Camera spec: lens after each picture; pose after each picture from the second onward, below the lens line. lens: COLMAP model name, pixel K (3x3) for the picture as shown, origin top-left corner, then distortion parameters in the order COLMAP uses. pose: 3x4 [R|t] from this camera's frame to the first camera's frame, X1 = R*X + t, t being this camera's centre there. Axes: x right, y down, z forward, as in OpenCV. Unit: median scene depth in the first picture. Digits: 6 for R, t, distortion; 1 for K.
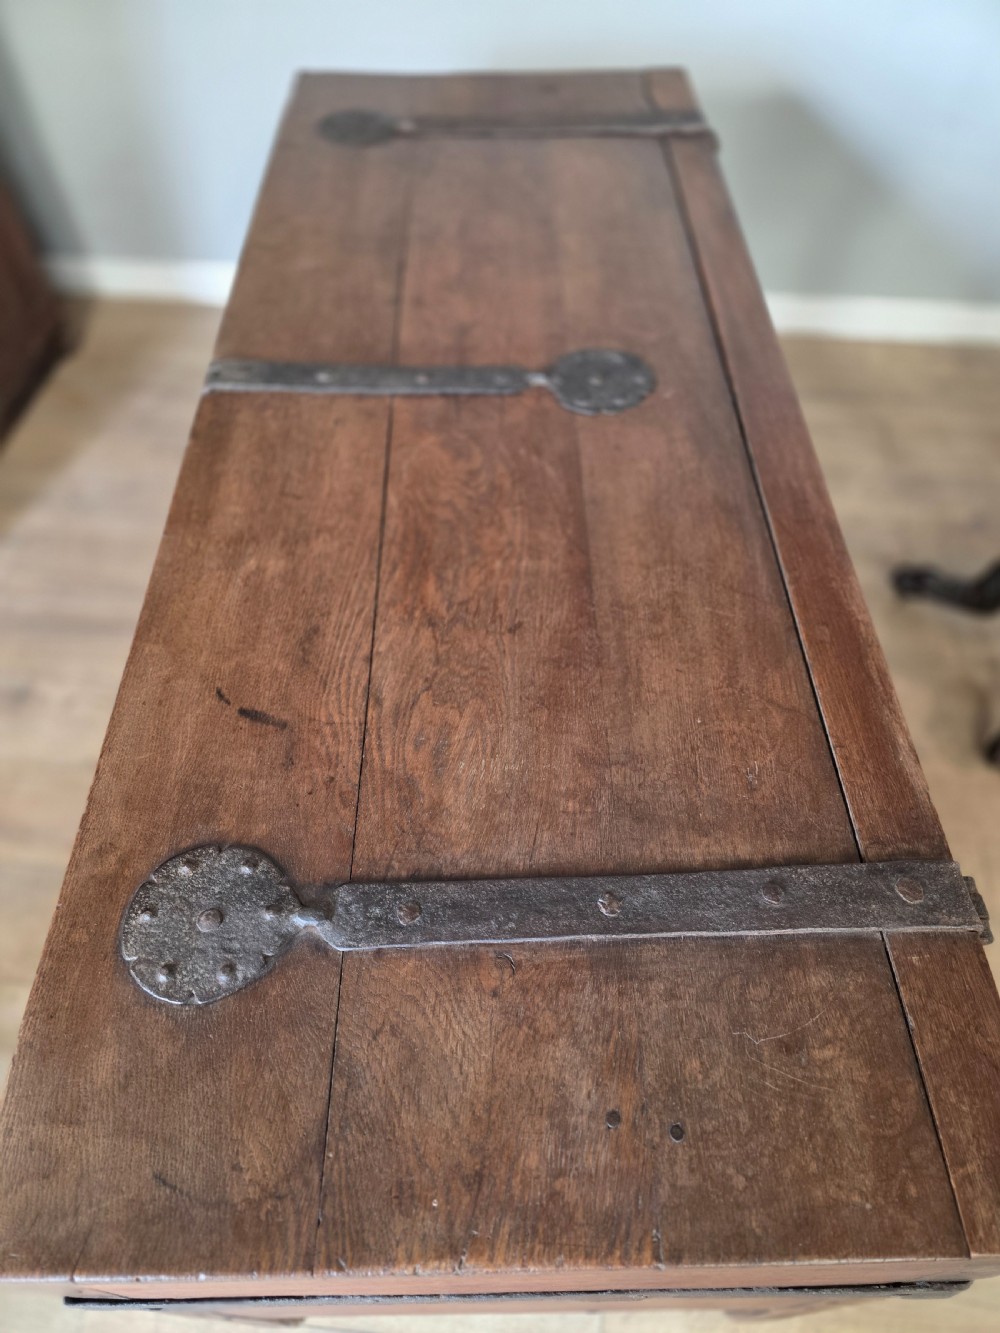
lens RADIAL K [[900.5, 0, 496.0], [0, 900.5, 664.2], [0, 0, 1]] dist [0.052887, -0.061327]
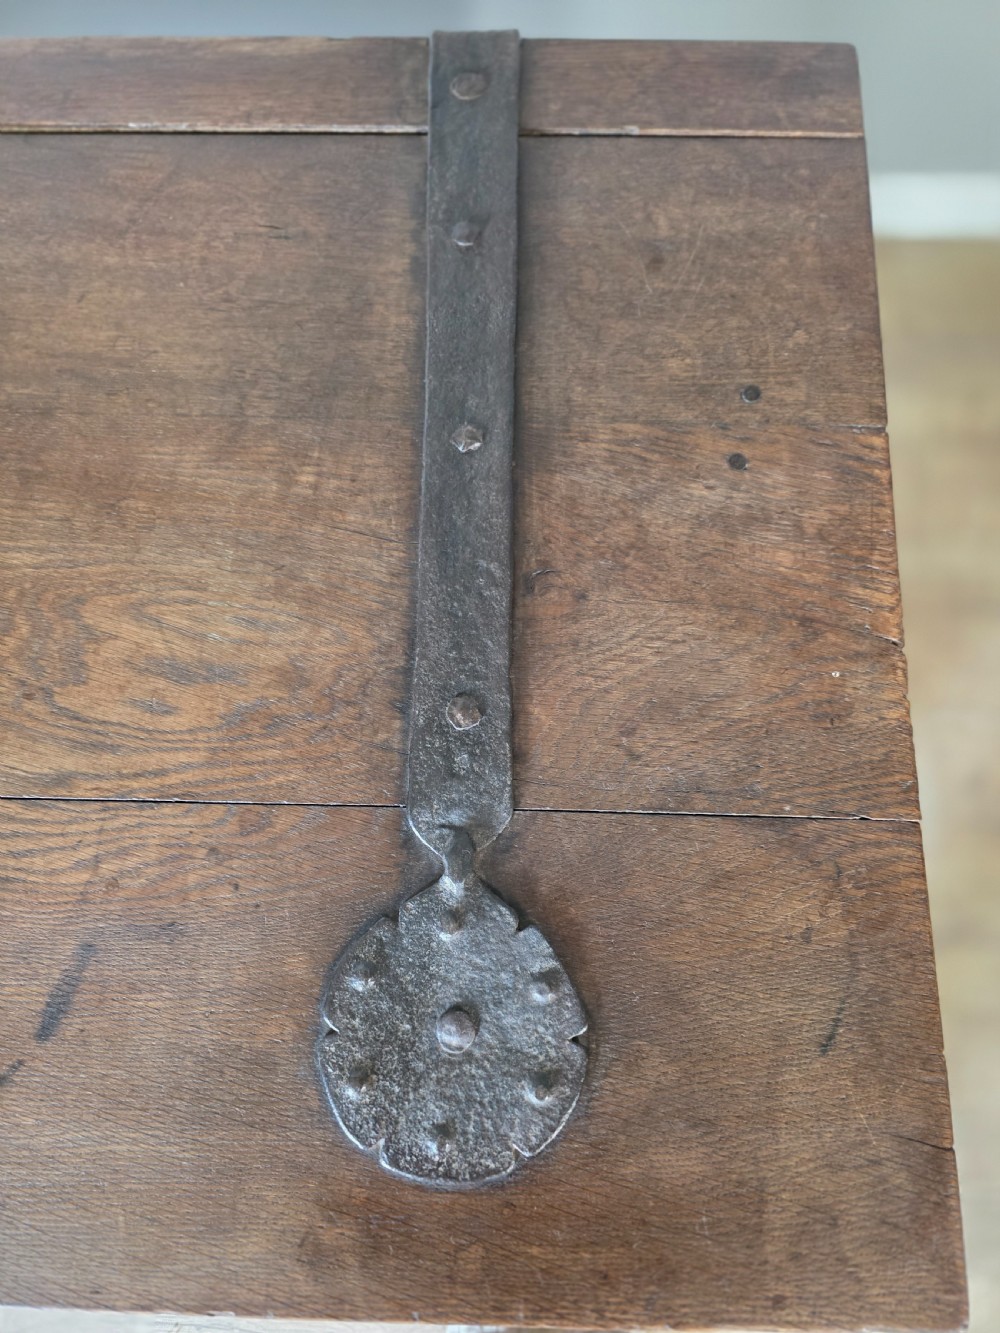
lens RADIAL K [[900.5, 0, 496.0], [0, 900.5, 664.2], [0, 0, 1]] dist [0.052887, -0.061327]
pose [[0.043653, -0.967898, 0.247523, -0.242716], [0.802610, 0.181510, 0.568217, -0.097863], [-0.594905, 0.173860, 0.784768, 0.490584]]
